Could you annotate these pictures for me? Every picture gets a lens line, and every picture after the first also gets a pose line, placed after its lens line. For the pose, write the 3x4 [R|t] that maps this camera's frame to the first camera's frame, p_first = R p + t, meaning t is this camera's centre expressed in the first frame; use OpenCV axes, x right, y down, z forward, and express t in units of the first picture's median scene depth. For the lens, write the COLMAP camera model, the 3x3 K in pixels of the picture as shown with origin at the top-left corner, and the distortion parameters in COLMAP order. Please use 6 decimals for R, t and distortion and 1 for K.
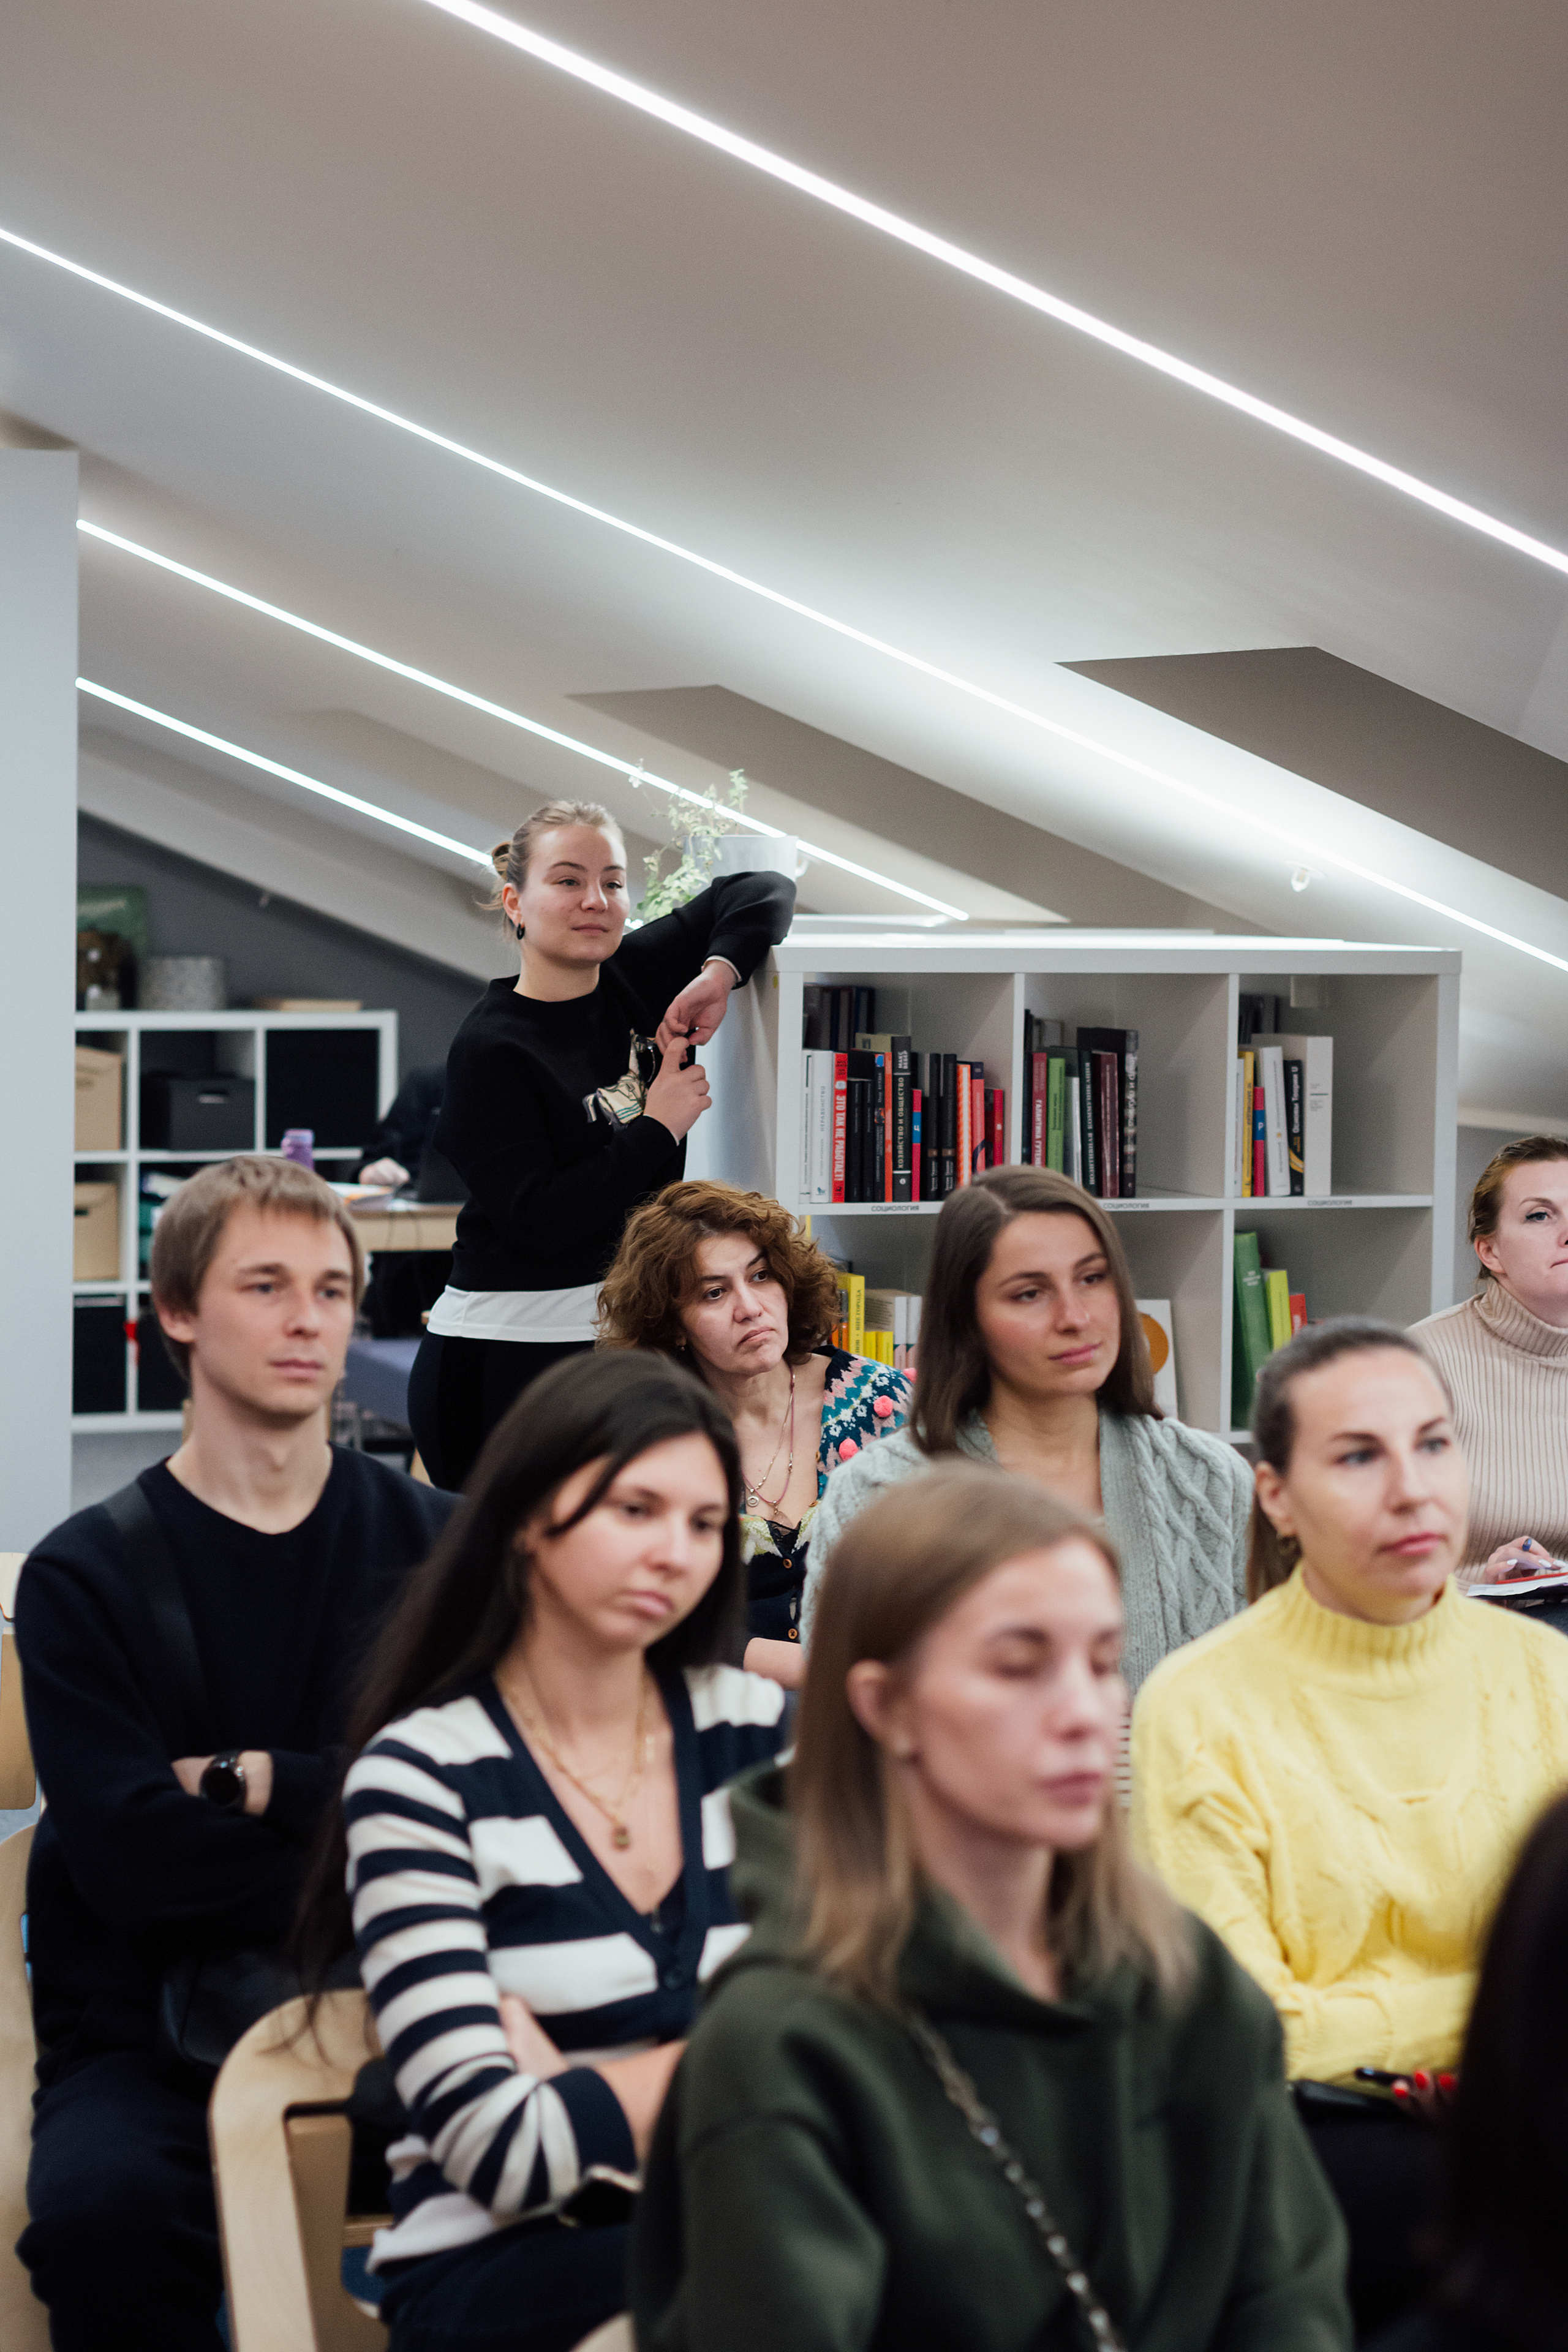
lens RADIAL K [[5409.1, 0, 784.0], [0, 5409.1, 1176.0], [0, 0, 1]] dist [0.246615, -0.038192]
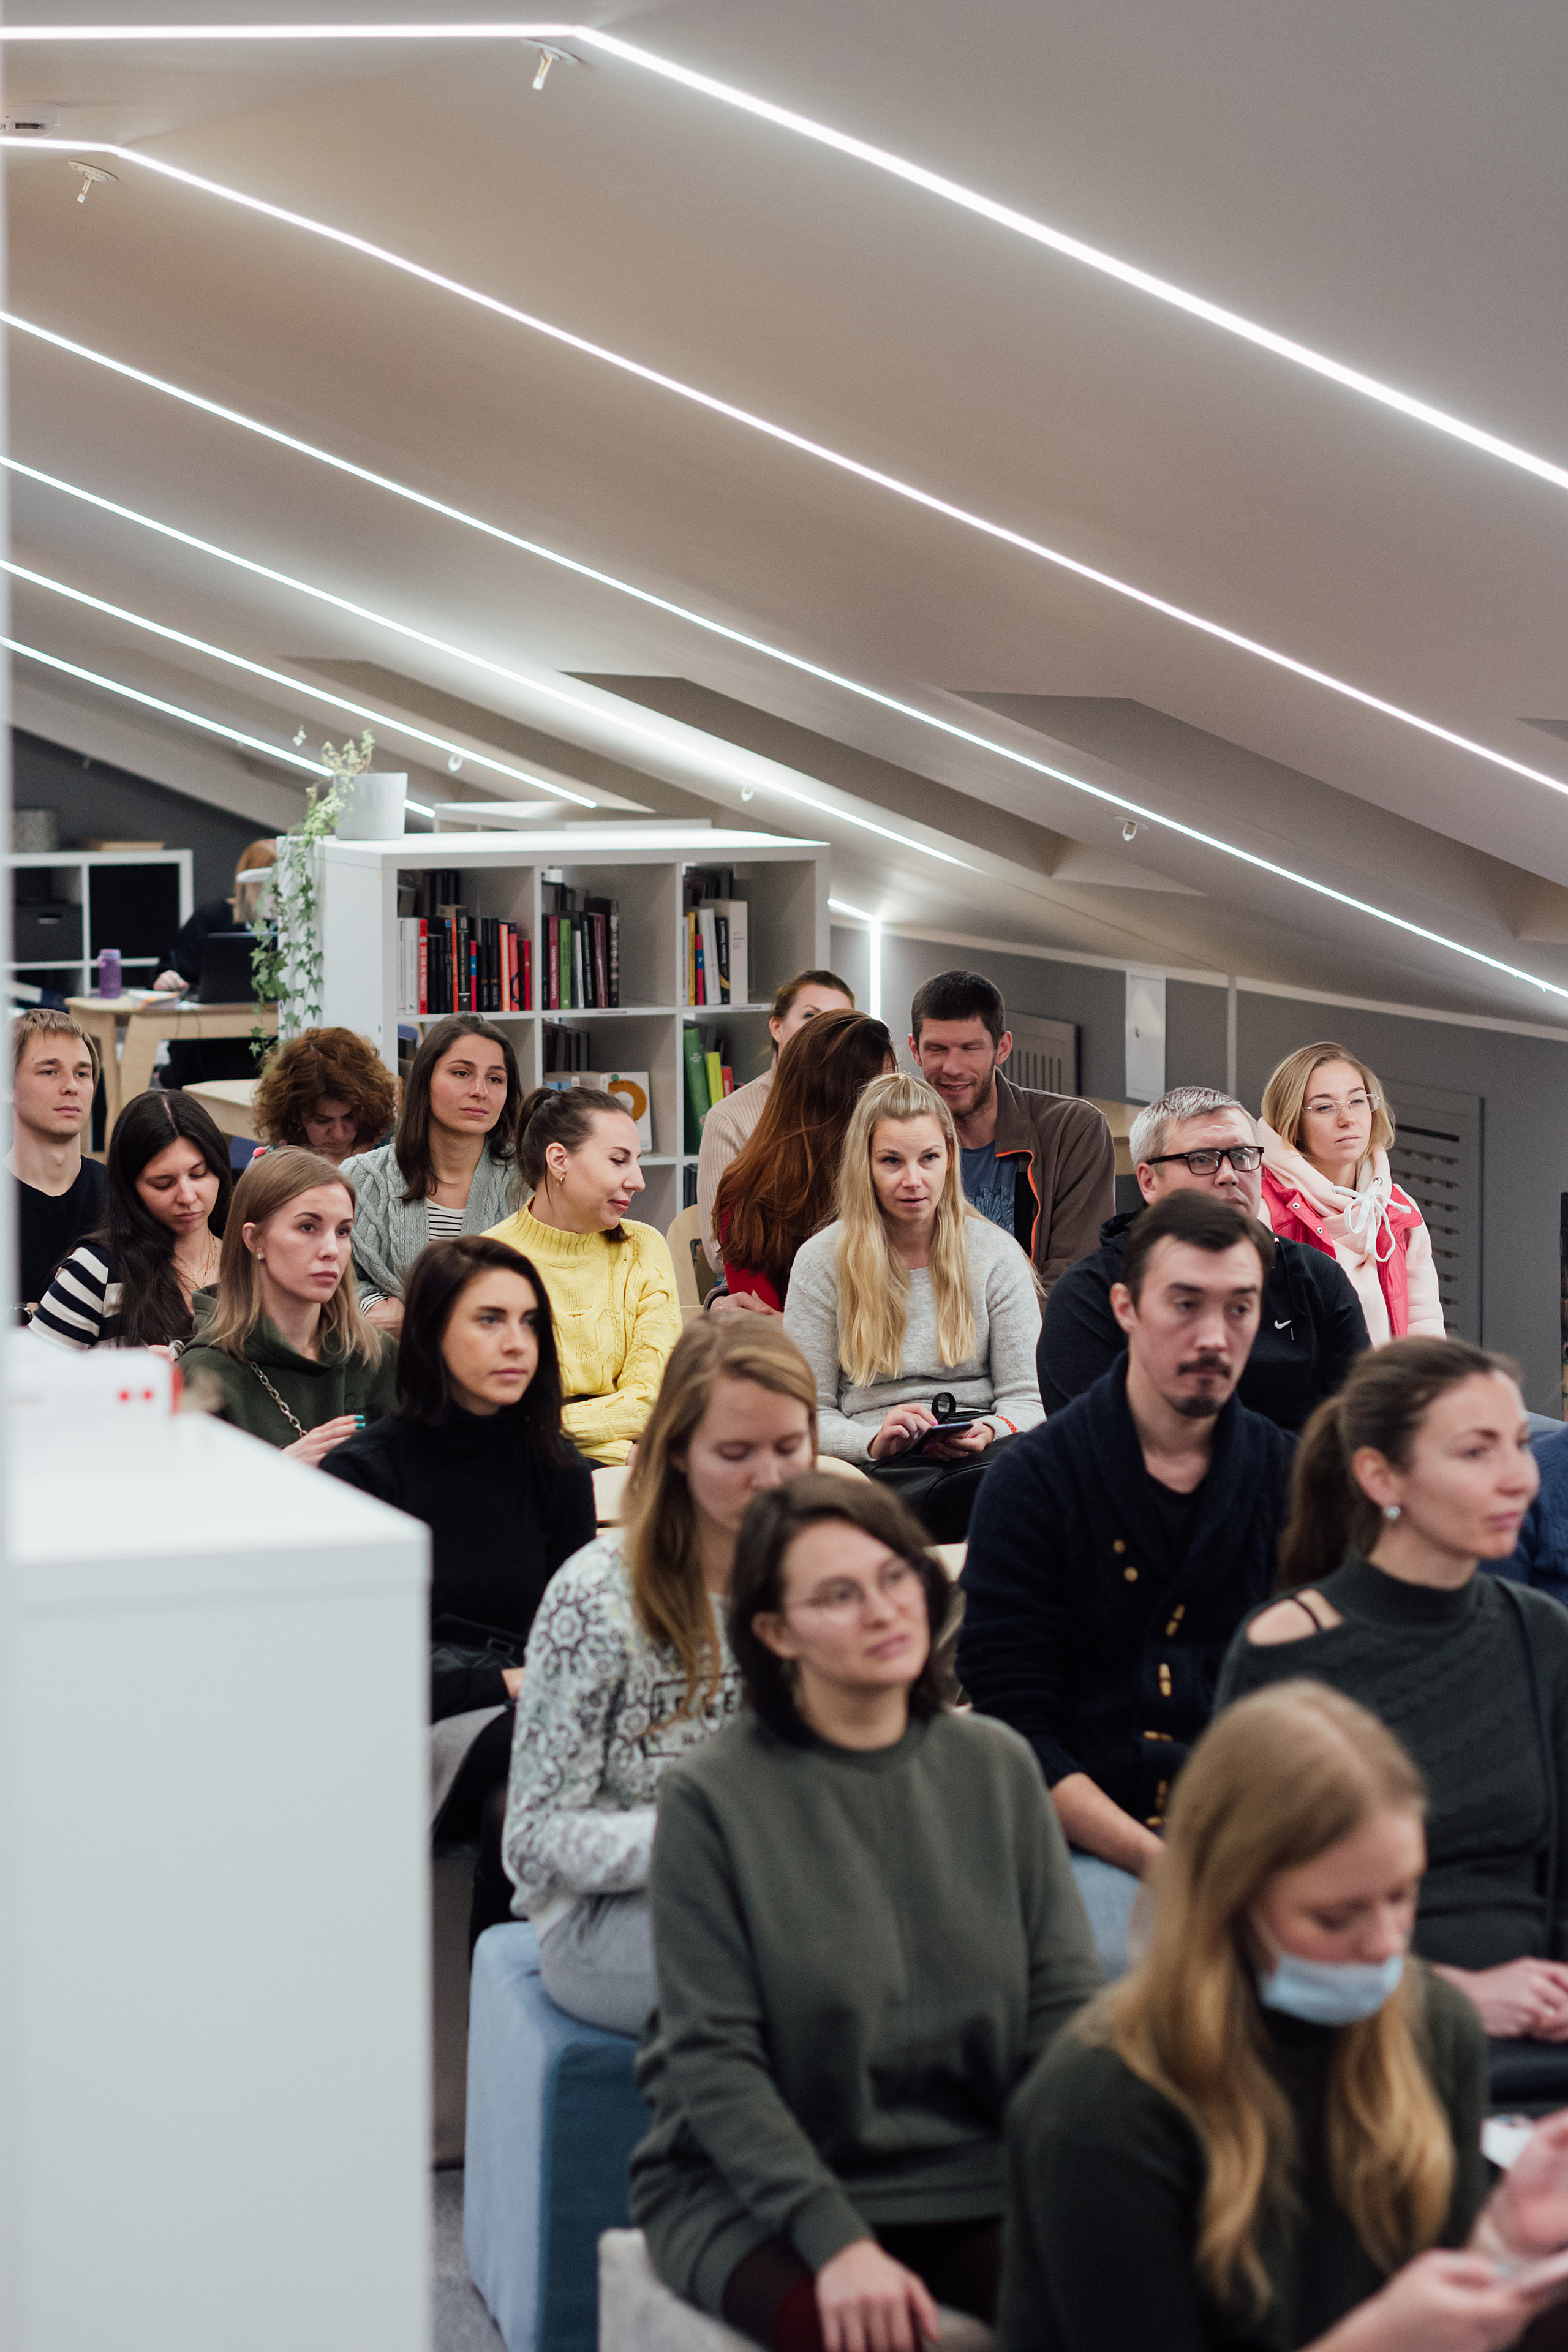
lens RADIAL K [[5409.1, 0, 784.0], [0, 5409.1, 1176.0], [0, 0, 1]] dist [0.246615, -0.038192]
pose [[0.999671, -0.015854, 0.020182, 0.079685], [0.014943, 0.998897, 0.044518, -0.016099], [-0.020866, -0.044201, 0.998805, -0.559170]]
